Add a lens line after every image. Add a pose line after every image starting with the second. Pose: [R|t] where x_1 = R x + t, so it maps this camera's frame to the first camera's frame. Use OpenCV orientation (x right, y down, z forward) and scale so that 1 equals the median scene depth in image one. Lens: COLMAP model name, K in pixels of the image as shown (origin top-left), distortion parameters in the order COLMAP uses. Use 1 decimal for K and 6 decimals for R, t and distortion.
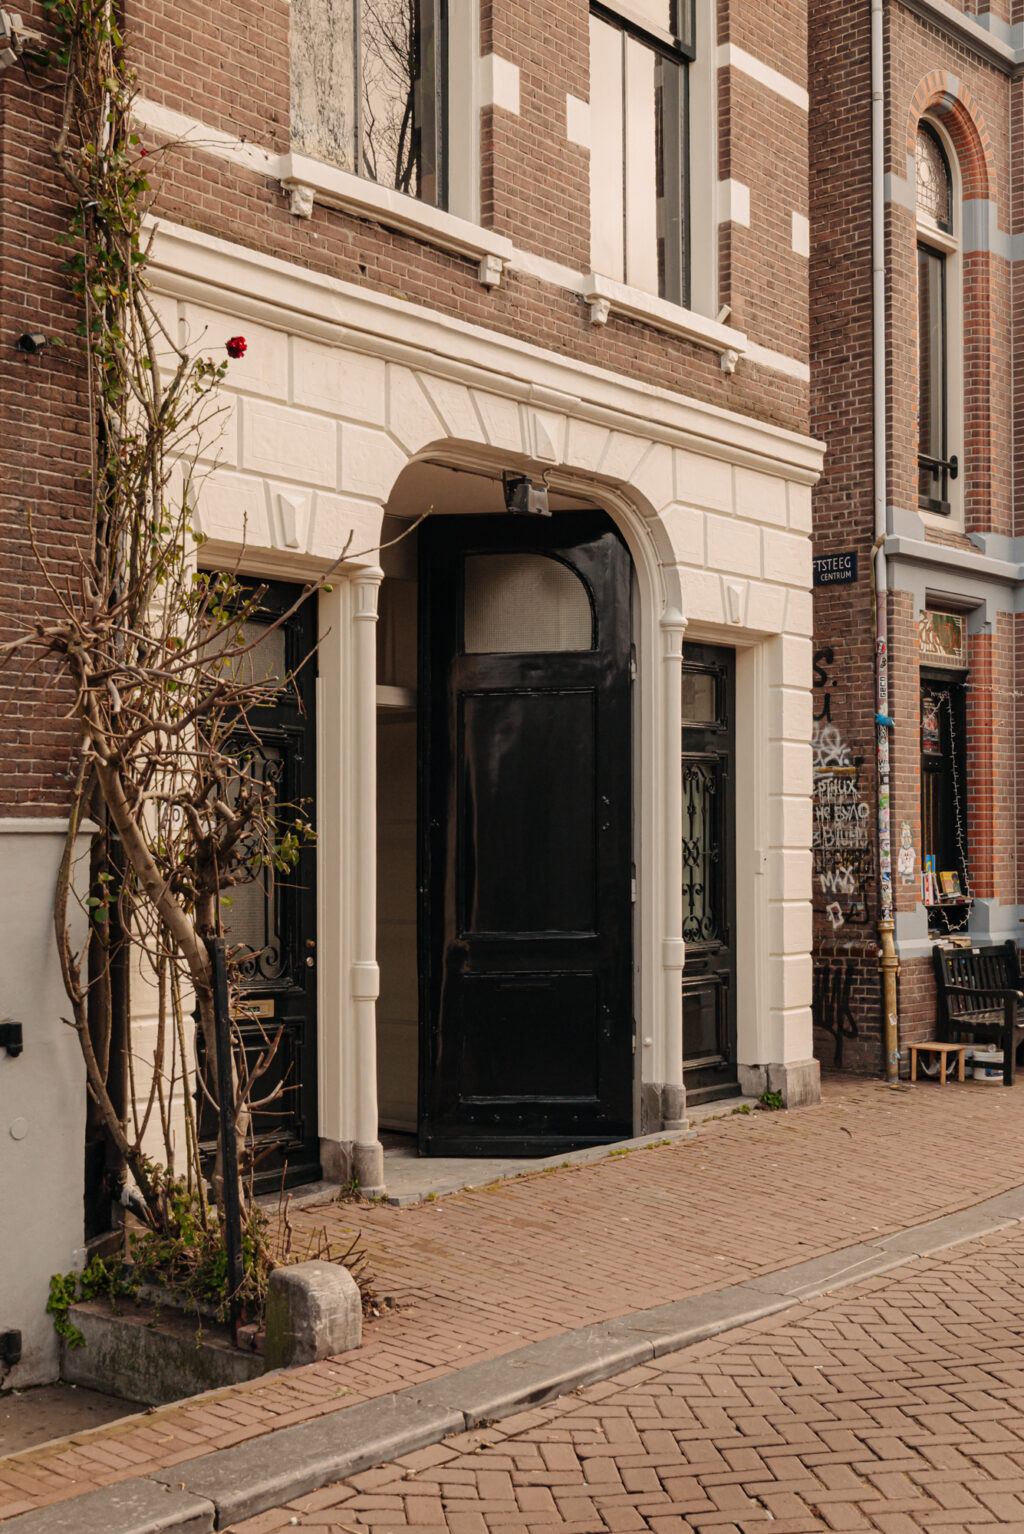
lens RADIAL K [[1945.6, 0, 508.1], [0, 1945.6, 773.0], [0, 0, 1]] dist [-0.114121, 0.000000]
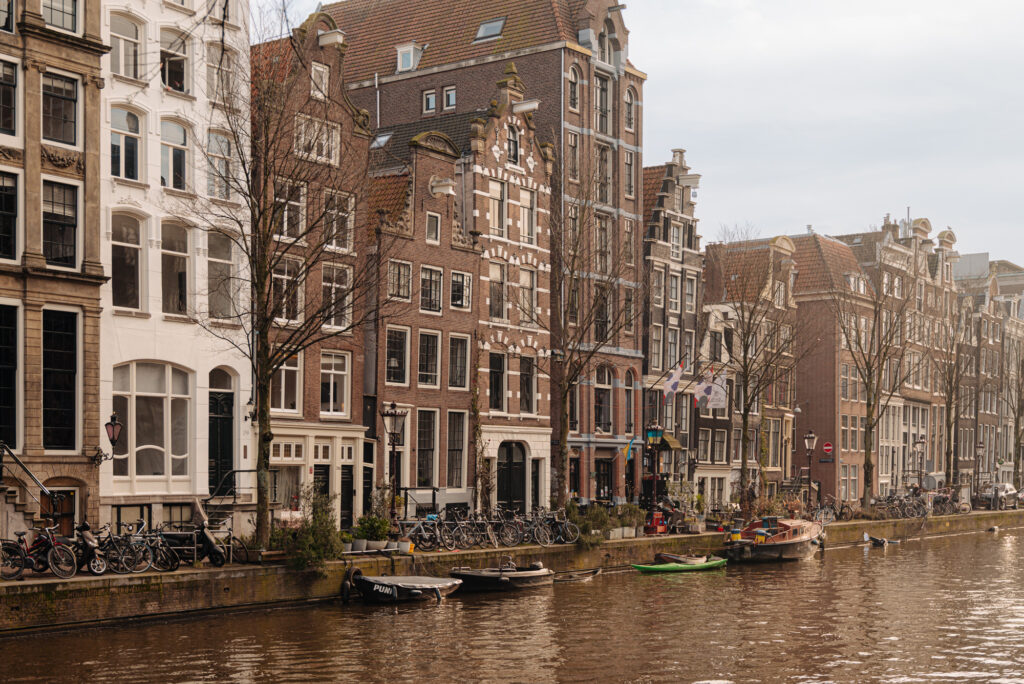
lens RADIAL K [[1715.8, 0, 512.1], [0, 1715.8, 340.3], [0, 0, 1]] dist [-0.217071, 0.000000]
pose [[0.995577, 0.003649, 0.093878, -0.521670], [0.000570, 0.998993, -0.044870, -0.203090], [-0.093947, 0.044725, 0.994572, -4.797748]]
